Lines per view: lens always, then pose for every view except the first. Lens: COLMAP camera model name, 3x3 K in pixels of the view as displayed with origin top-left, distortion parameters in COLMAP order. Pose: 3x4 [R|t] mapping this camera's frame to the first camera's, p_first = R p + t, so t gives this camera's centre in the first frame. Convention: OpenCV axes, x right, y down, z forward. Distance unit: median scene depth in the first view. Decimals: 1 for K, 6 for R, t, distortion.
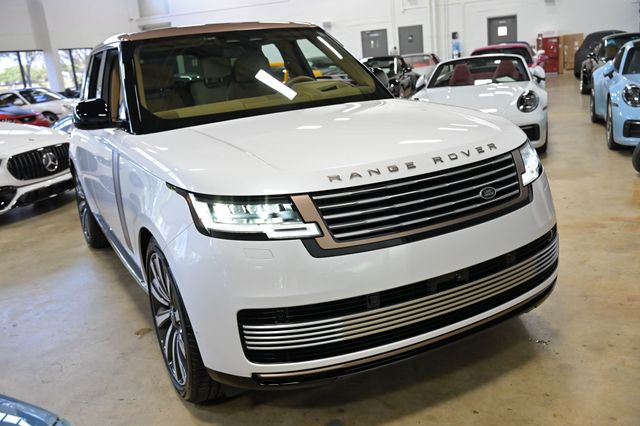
lens RADIAL K [[607.9, 0, 319.4], [0, 607.9, 211.7], [0, 0, 1]] dist [-0.013277, 0.000000]
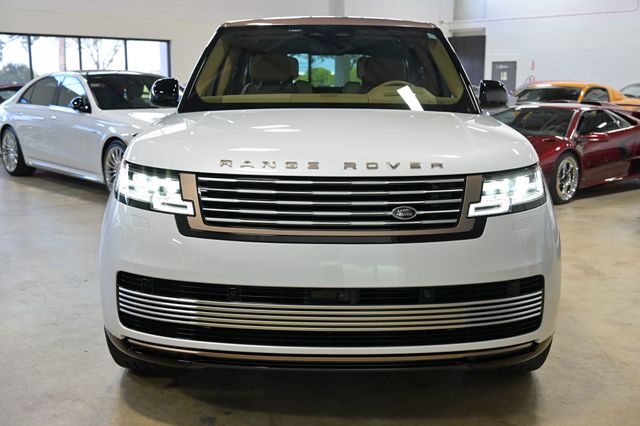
lens RADIAL K [[748.3, 0, 319.4], [0, 748.3, 214.3], [0, 0, 1]] dist [-0.020333, 0.000000]
pose [[0.879714, 0.177152, -0.441271, 0.670993], [-0.203738, 0.978937, -0.013168, 0.010523], [0.429644, 0.101488, 0.897277, -0.019551]]
